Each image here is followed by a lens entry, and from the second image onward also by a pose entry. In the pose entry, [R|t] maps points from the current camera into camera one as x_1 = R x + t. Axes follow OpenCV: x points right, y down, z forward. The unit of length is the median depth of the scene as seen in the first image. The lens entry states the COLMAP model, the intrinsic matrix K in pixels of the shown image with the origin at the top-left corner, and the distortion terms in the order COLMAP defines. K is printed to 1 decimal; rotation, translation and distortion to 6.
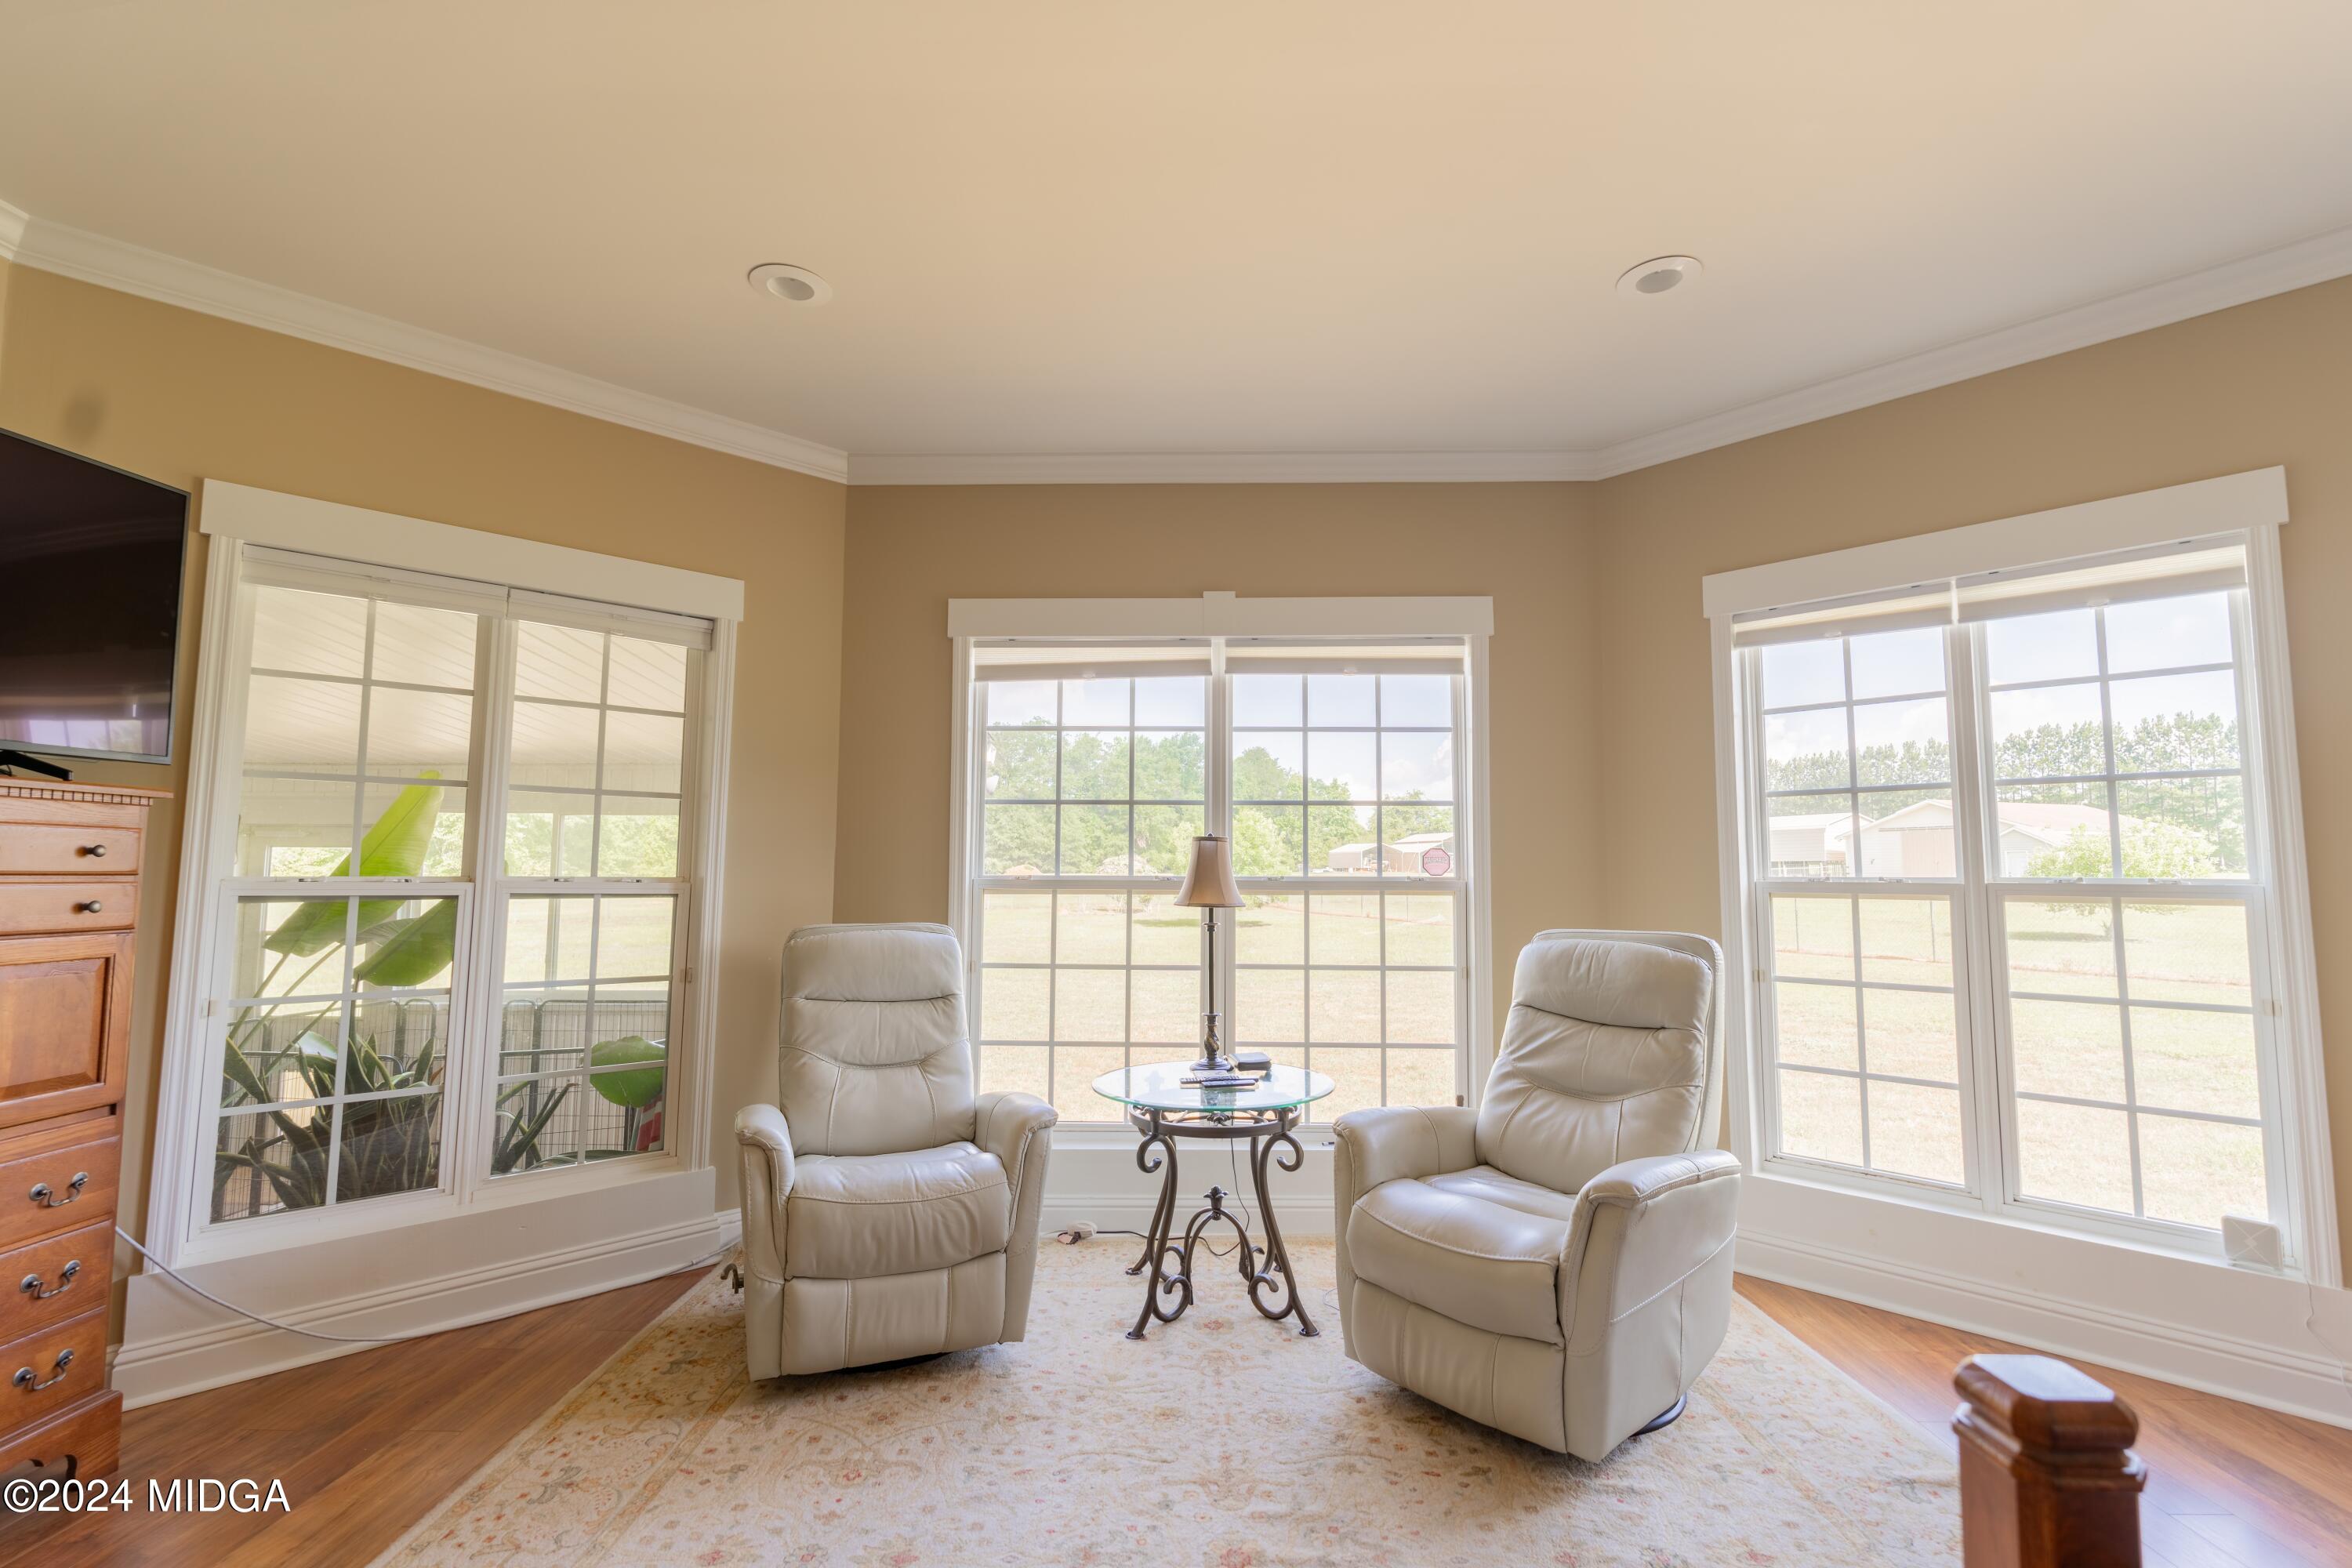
lens RADIAL K [[1040.2, 0, 1163.9], [0, 1040.2, 787.2], [0, 0, 1]] dist [-0.003263, -0.000891]
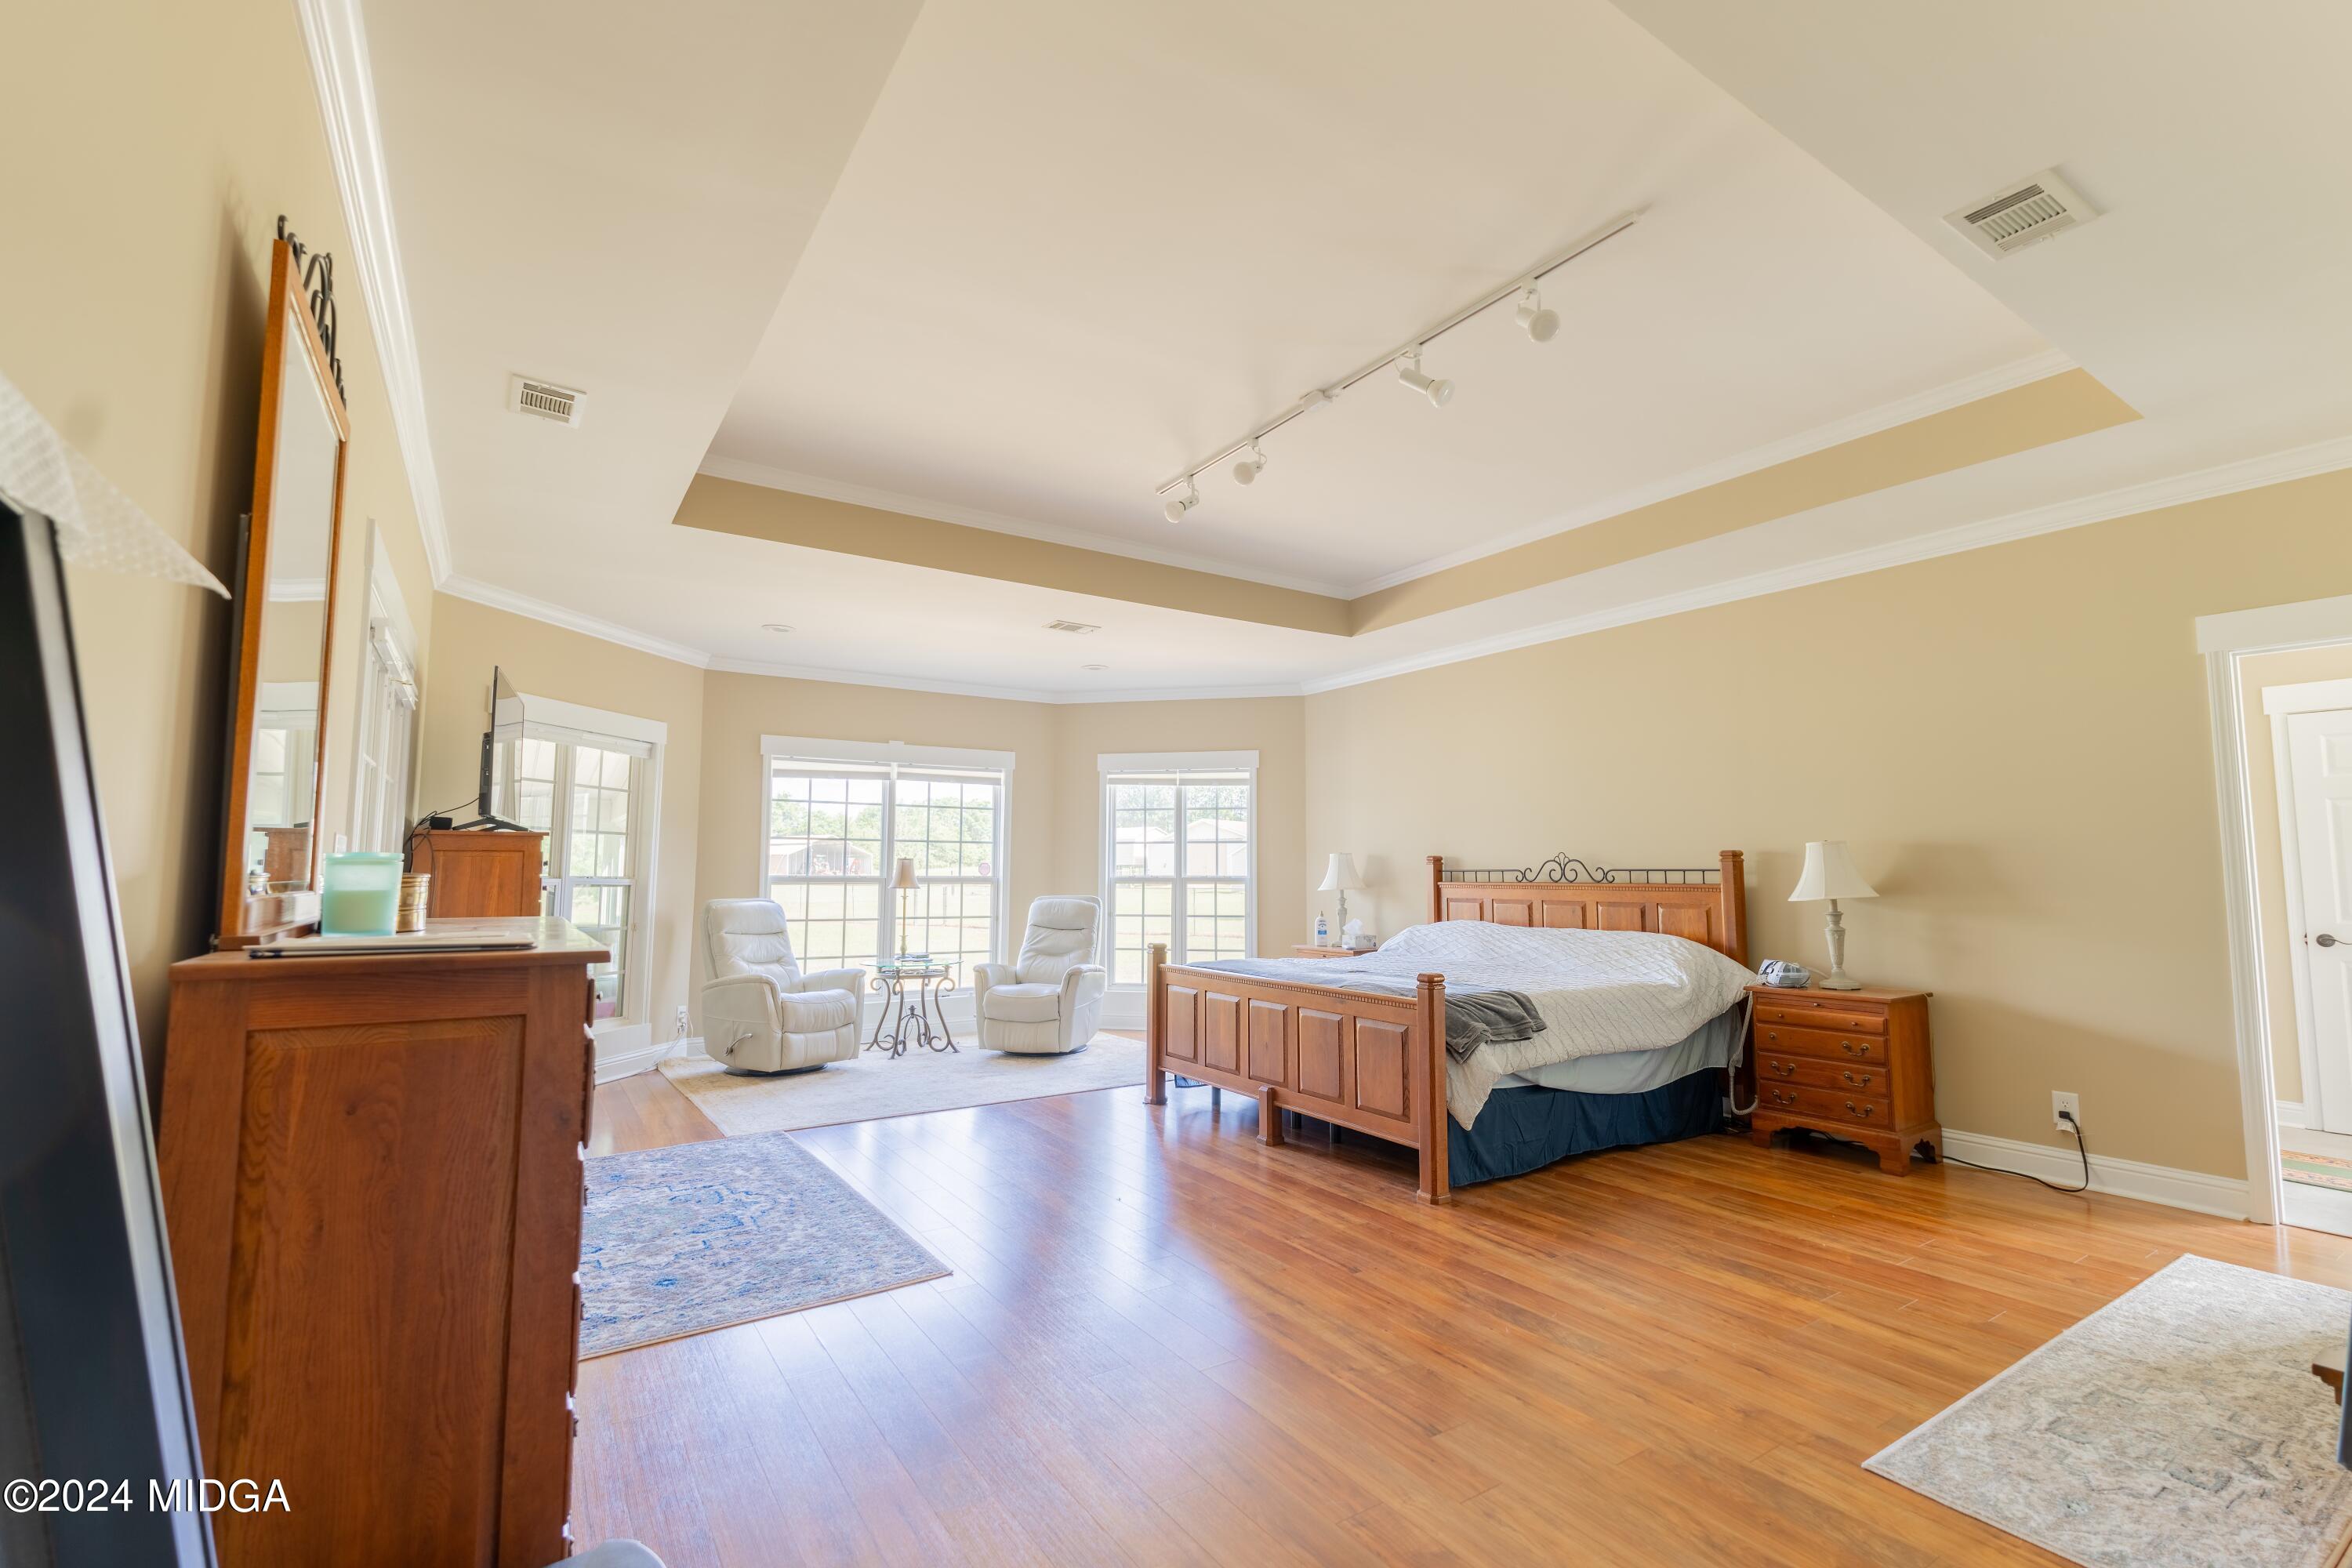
lens RADIAL K [[1040.2, 0, 1163.9], [0, 1040.2, 787.2], [0, 0, 1]] dist [-0.003263, -0.000891]
pose [[0.830012, 0.045420, 0.555893, -0.797714], [-0.043809, 0.998908, -0.016205, -0.100187], [-0.556022, -0.010903, 0.831096, -1.264279]]
